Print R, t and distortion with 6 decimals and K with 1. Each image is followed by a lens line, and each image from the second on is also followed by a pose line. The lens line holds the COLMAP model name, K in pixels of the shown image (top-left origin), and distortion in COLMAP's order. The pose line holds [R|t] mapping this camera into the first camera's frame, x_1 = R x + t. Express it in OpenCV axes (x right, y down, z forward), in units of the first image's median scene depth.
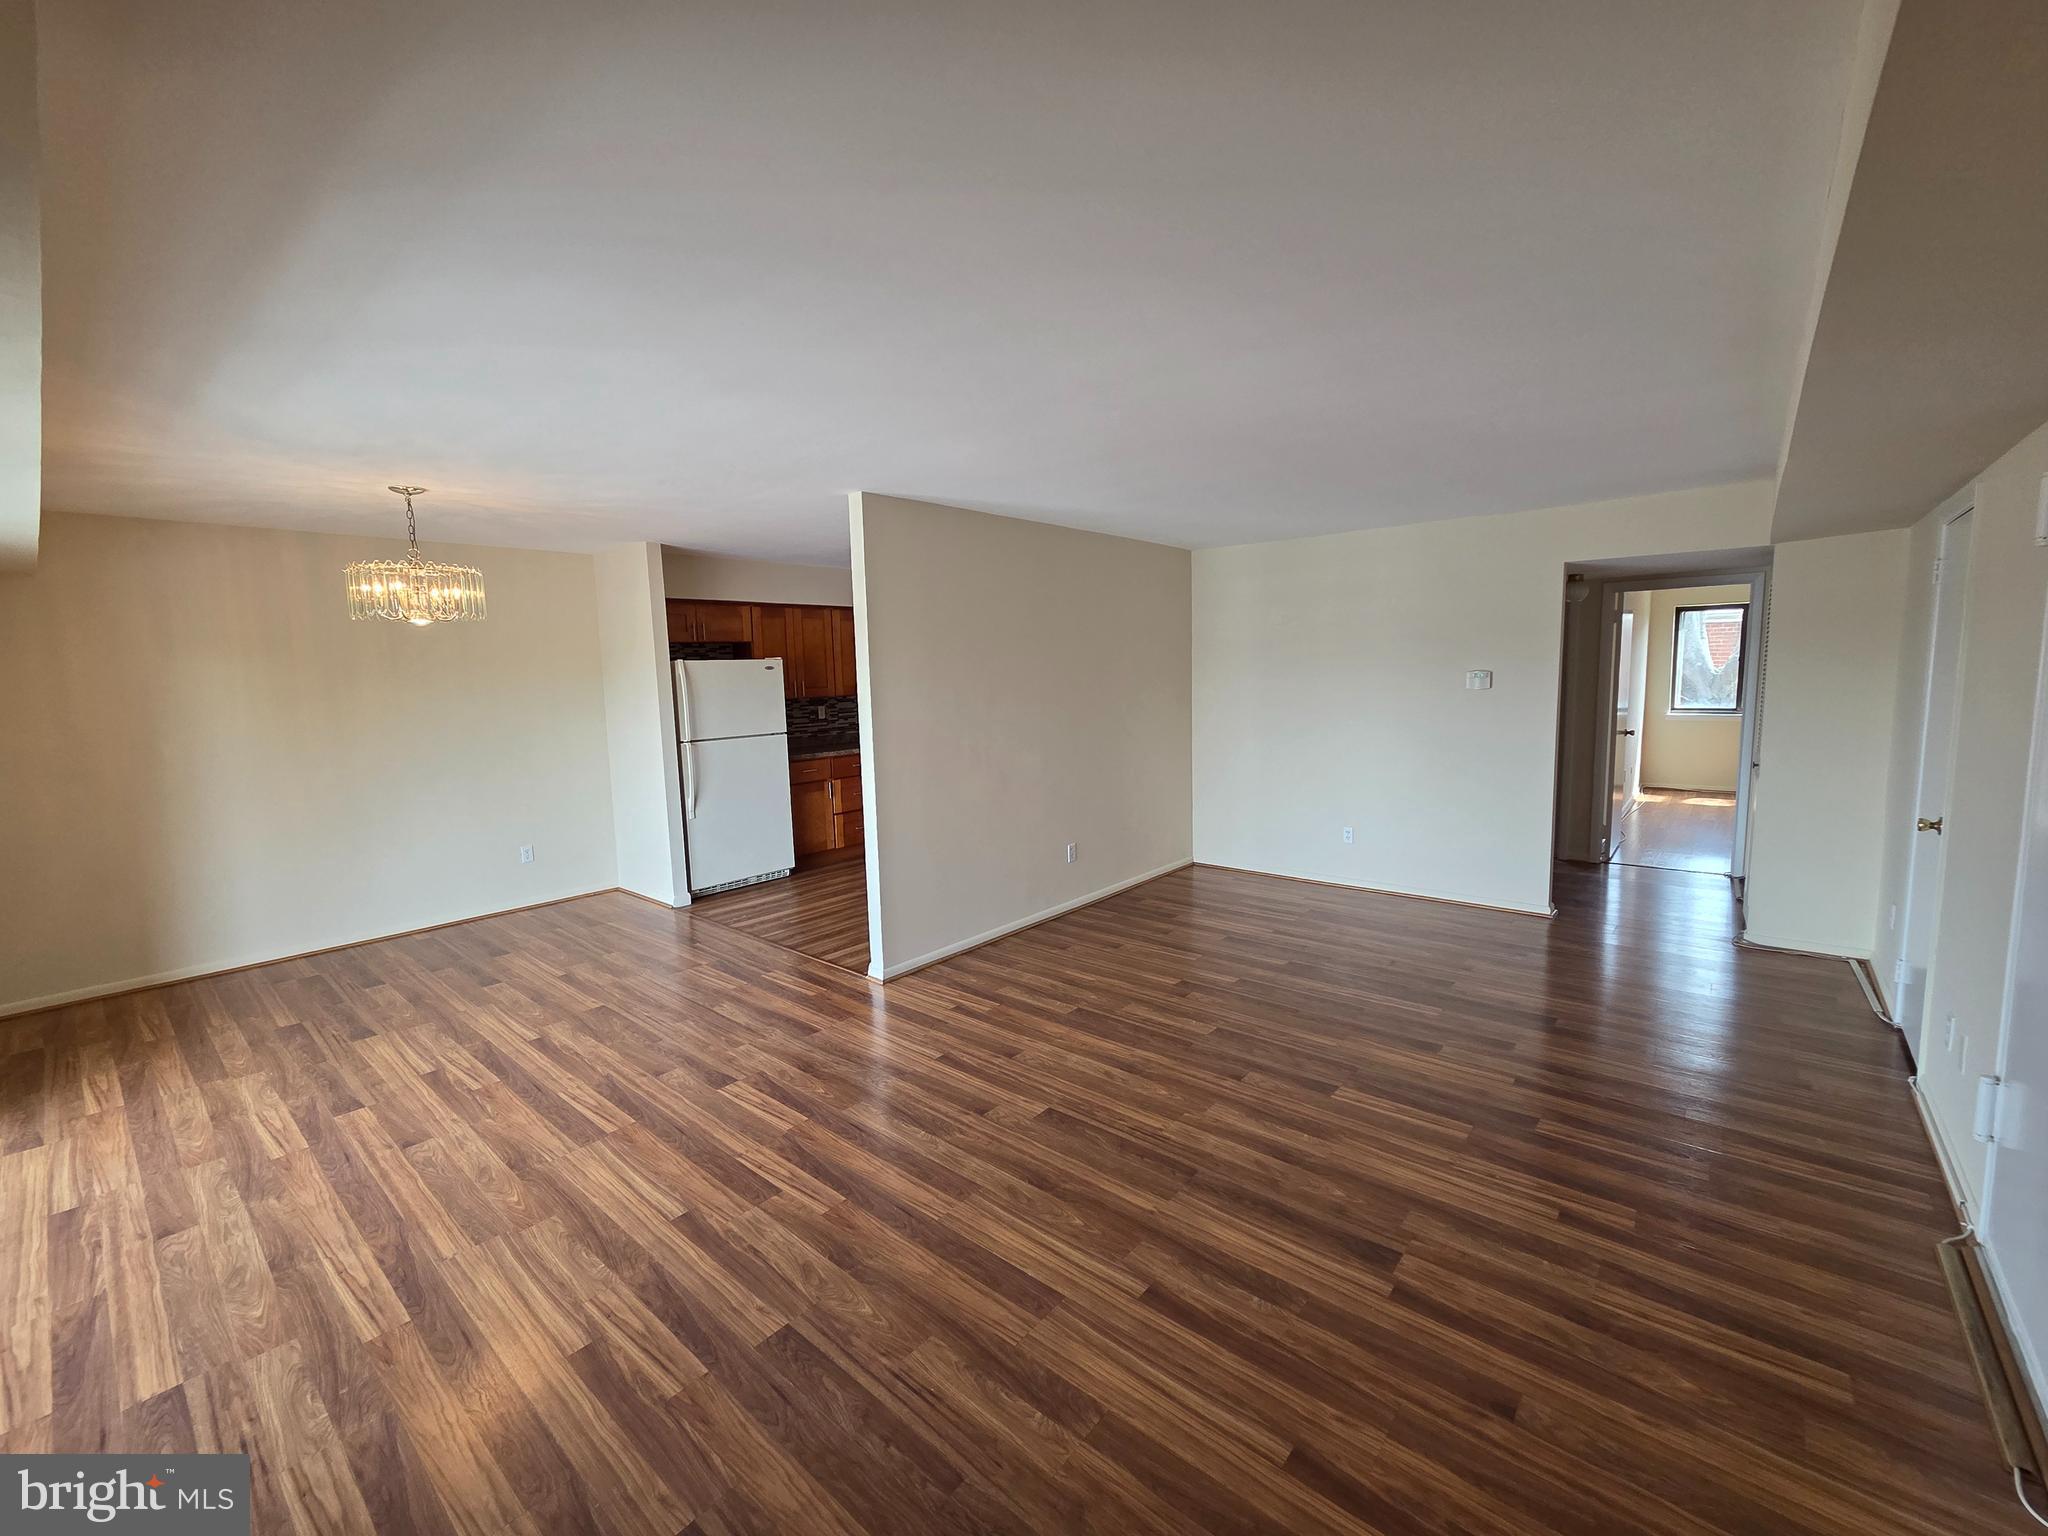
lens RADIAL K [[836.2, 0, 1026.3], [0, 836.2, 766.1], [0, 0, 1]] dist [0.000531, 0.000133]
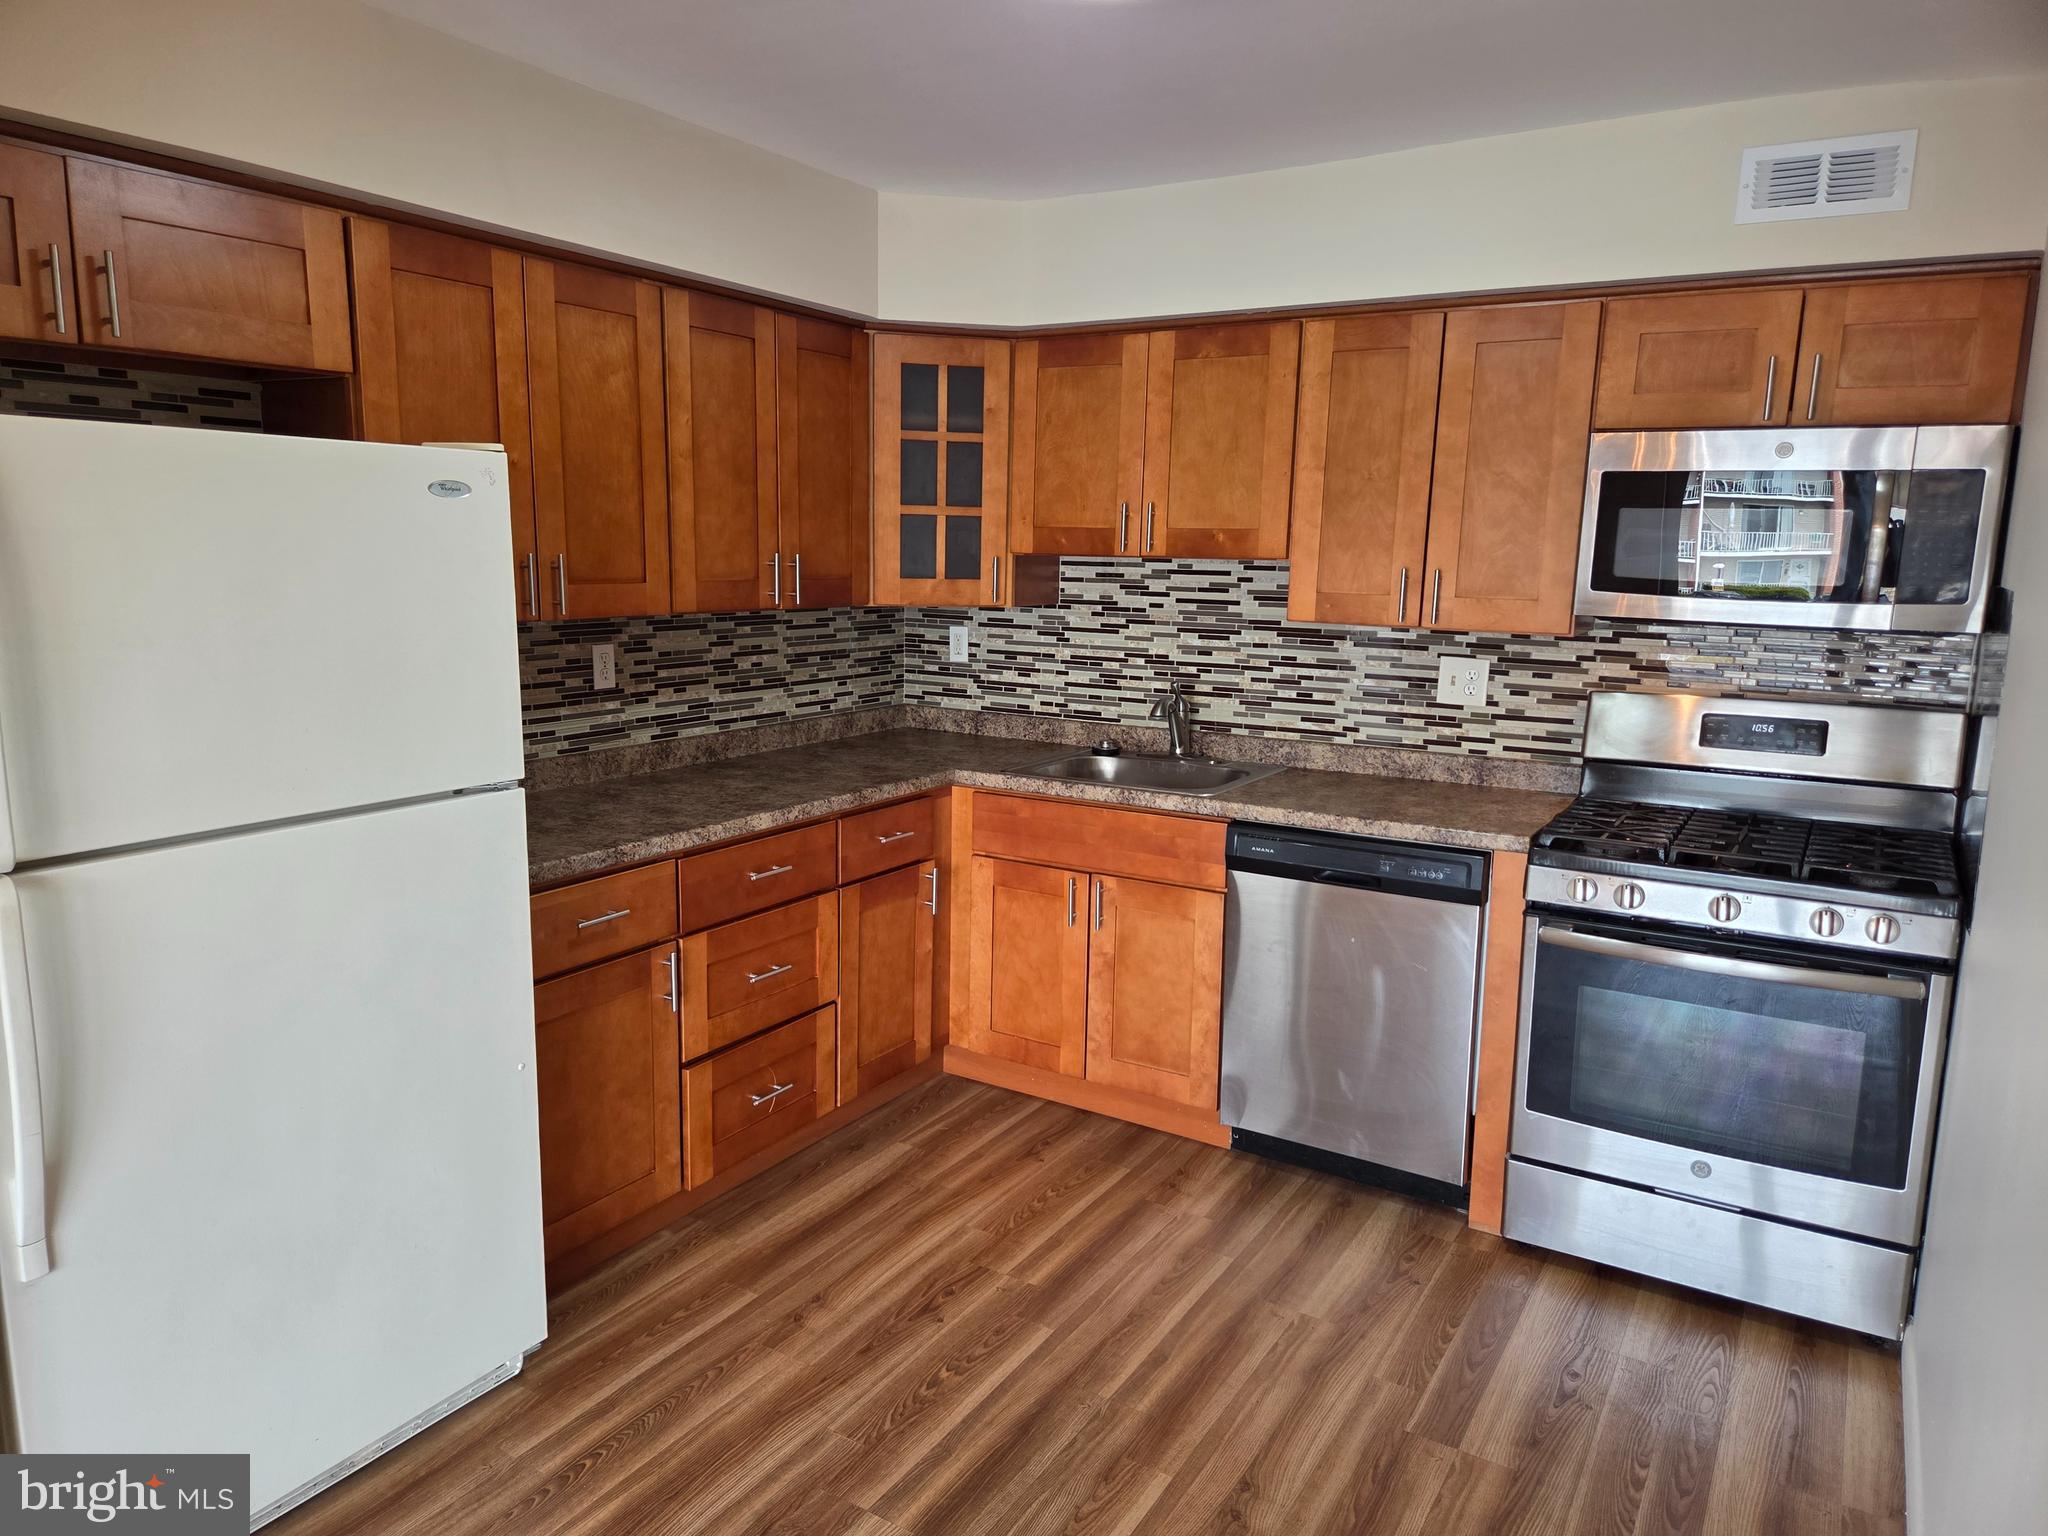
lens RADIAL K [[1364.2, 0, 1020.0], [0, 1364.2, 768.2], [0, 0, 1]] dist [0.040505, 0.000371]
pose [[0.986528, 0.014486, 0.162950, -0.390494], [-0.021418, 0.998935, 0.040864, -0.112061], [-0.162185, -0.043804, 0.985788, 1.113613]]
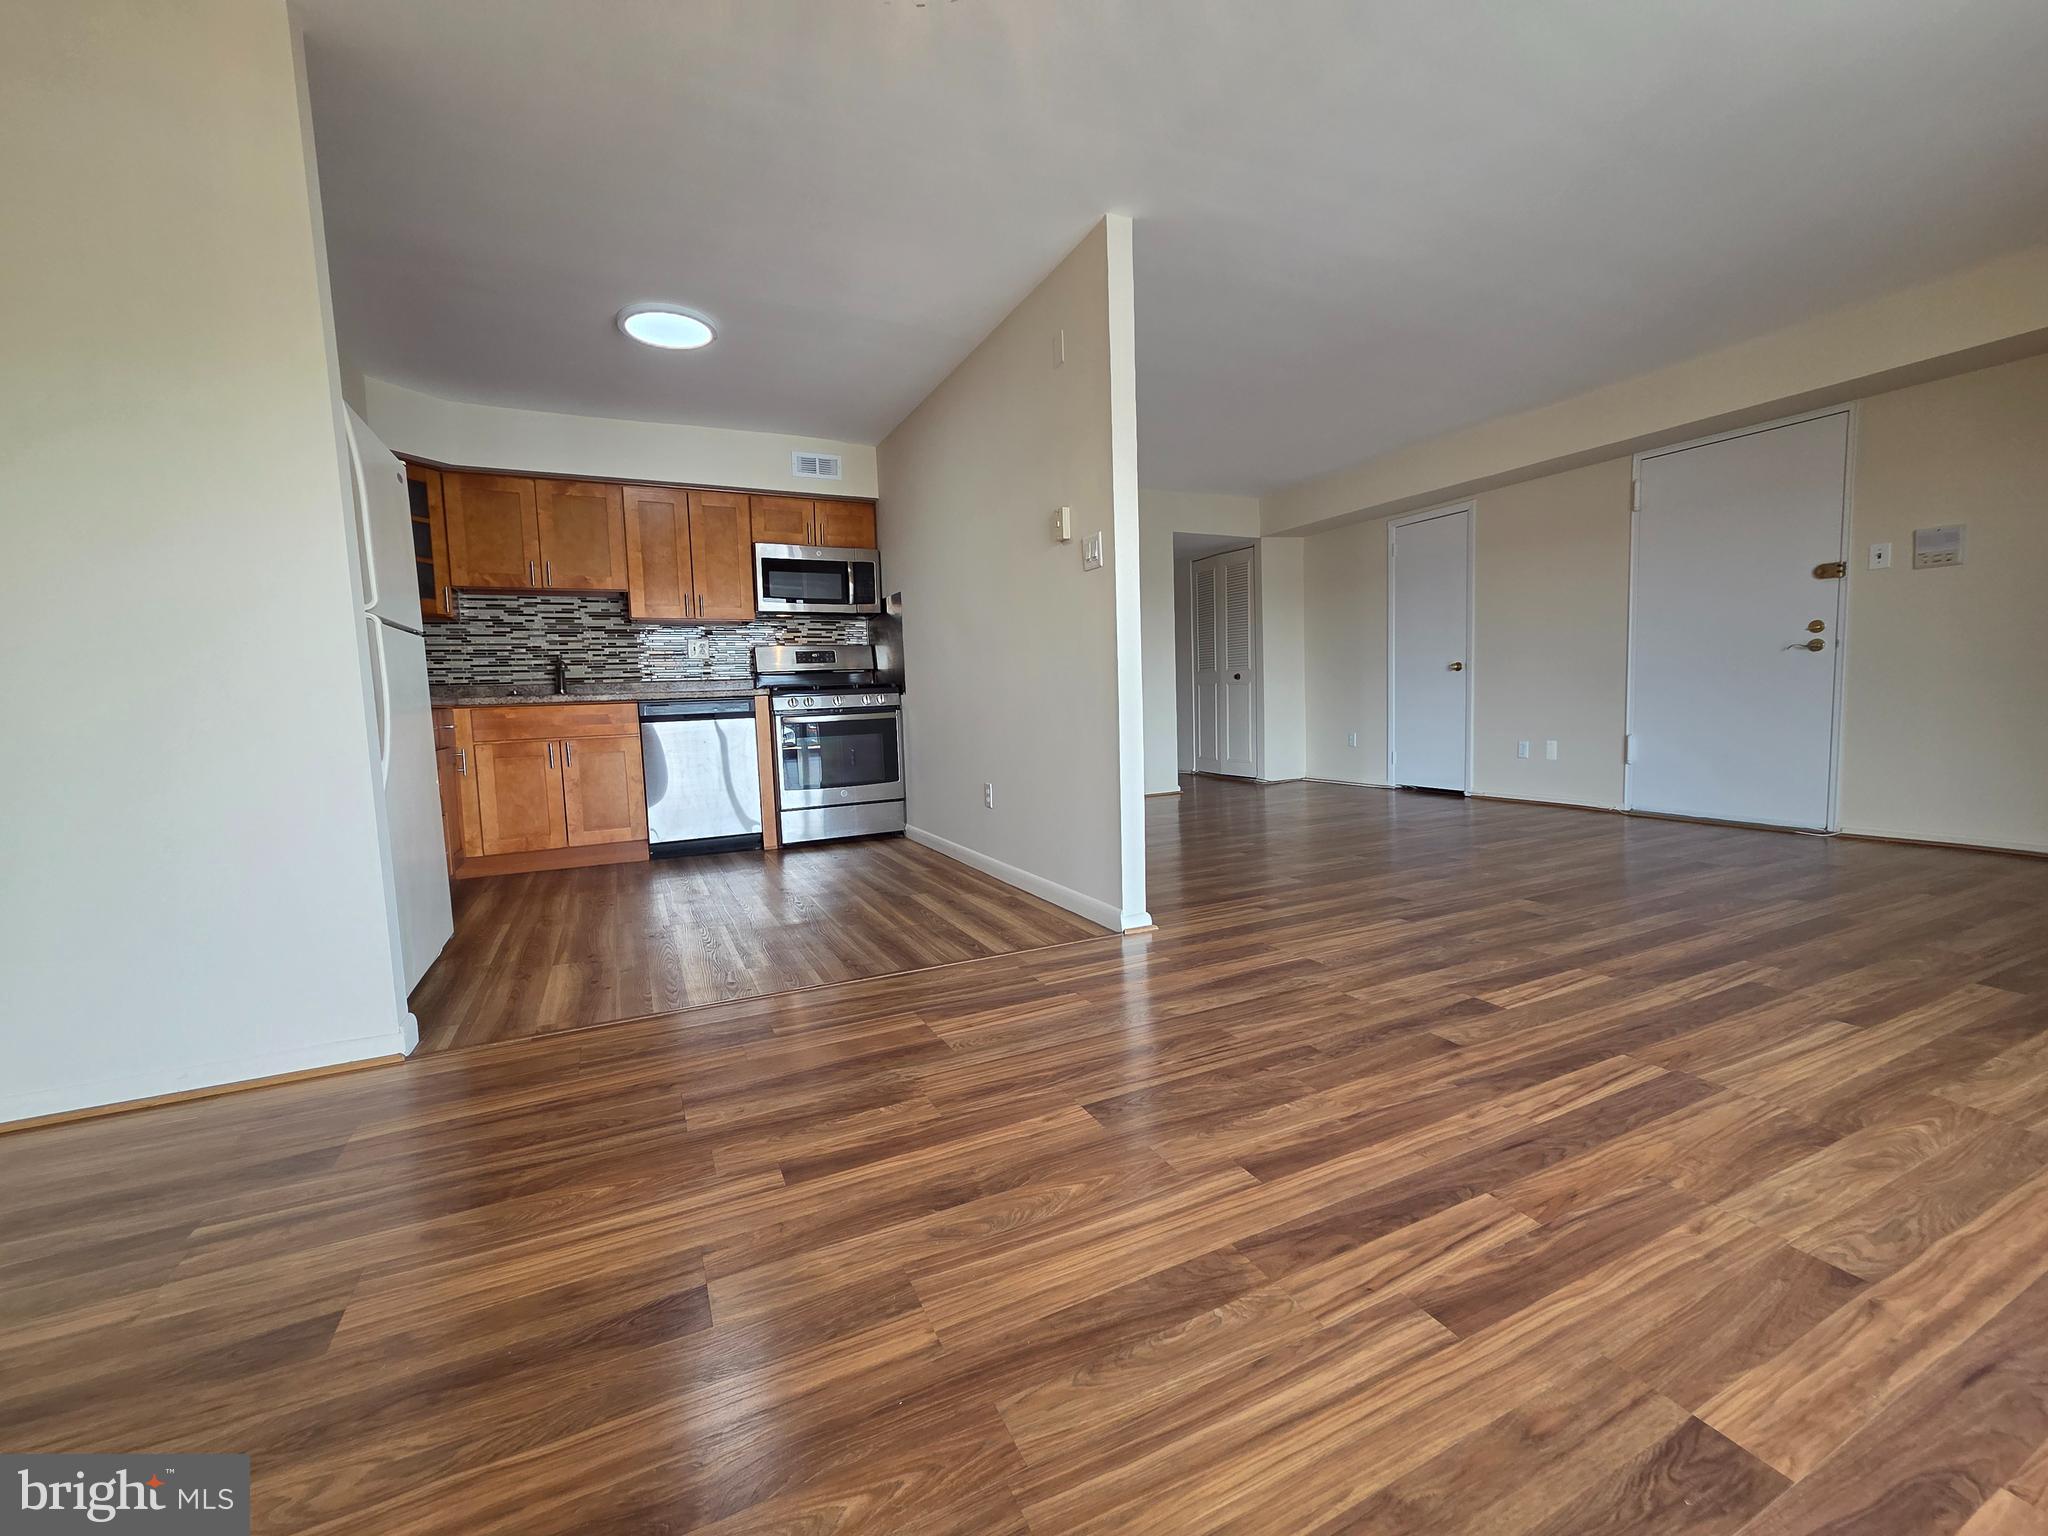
lens RADIAL K [[836.2, 0, 1022.5], [0, 836.2, 766.2], [0, 0, 1]] dist [0.000531, 0.000133]
pose [[0.407244, -0.070554, 0.910590, -1.046732], [0.128282, 0.991547, 0.019455, 0.115413], [-0.904266, 0.108890, 0.412852, 0.966690]]
